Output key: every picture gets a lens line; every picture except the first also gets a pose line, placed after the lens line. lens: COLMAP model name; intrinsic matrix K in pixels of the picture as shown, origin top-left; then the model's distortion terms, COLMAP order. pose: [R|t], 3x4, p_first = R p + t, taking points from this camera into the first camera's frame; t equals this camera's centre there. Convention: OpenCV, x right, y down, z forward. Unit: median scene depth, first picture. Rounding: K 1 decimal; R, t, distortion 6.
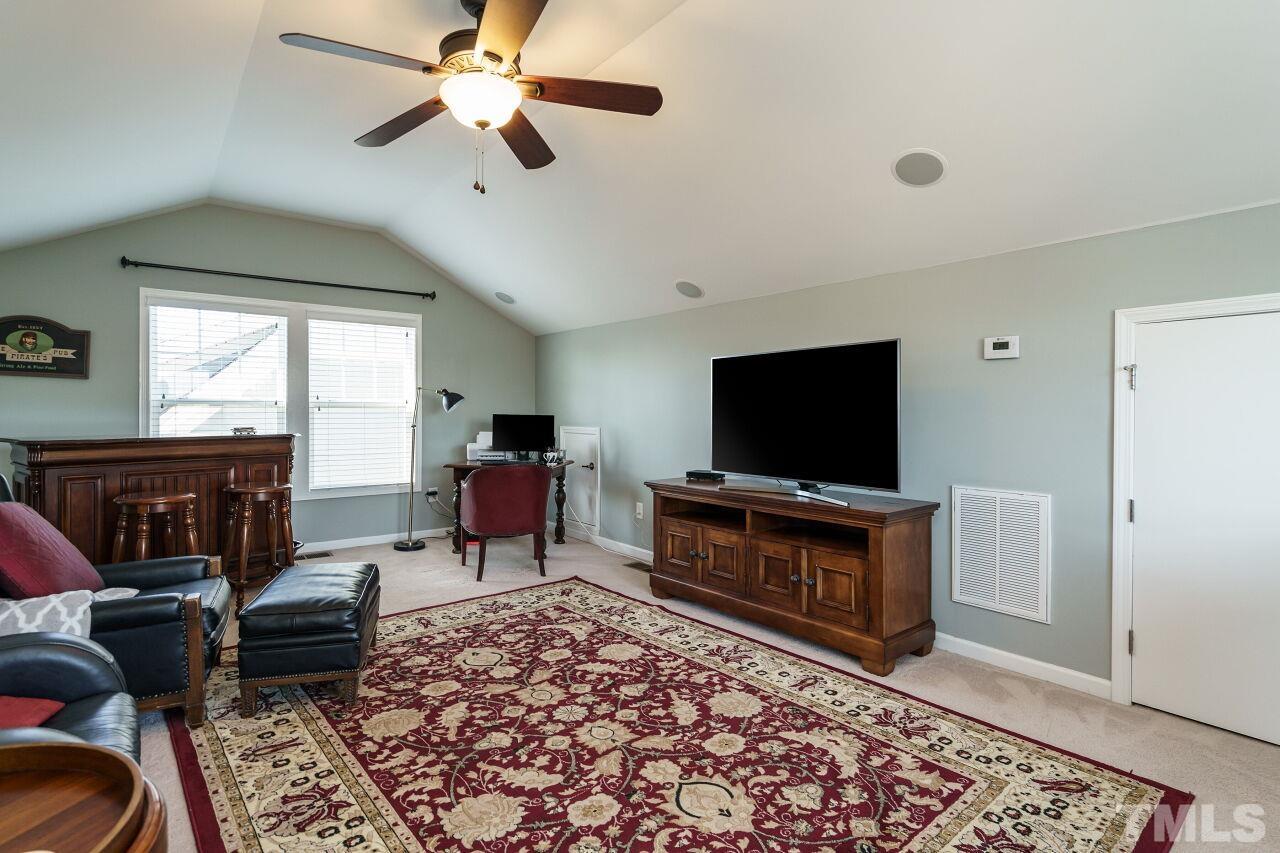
lens RADIAL K [[644.1, 0, 636.4], [0, 644.1, 416.2], [0, 0, 1]] dist [0.003147, -0.000418]
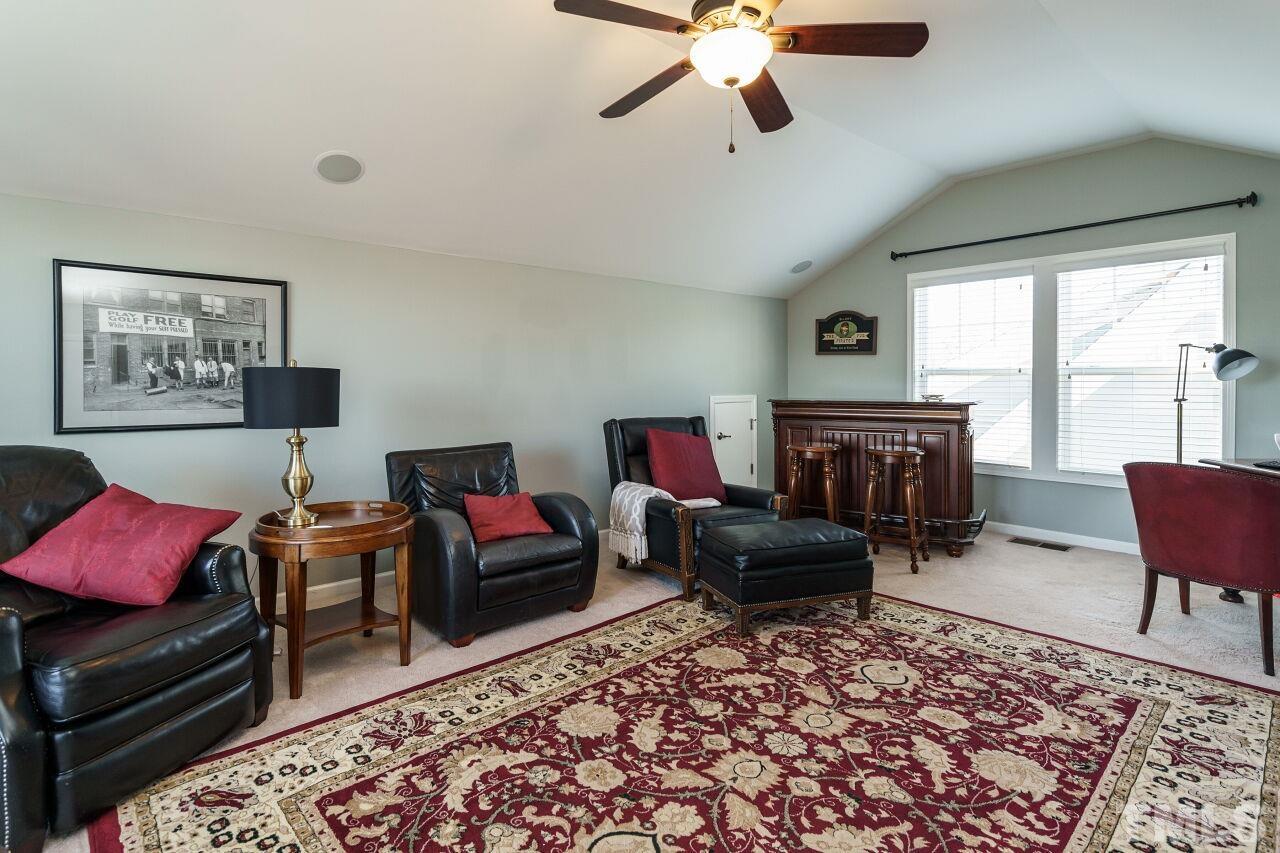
lens RADIAL K [[644.1, 0, 595.2], [0, 644.1, 389.1], [0, 0, 1]] dist [0.003147, -0.000418]
pose [[0.033495, 0.008261, -0.999405, 0.602991], [-0.007018, 0.999943, 0.008031, 0.005250], [0.999414, 0.006745, 0.033551, 0.624461]]
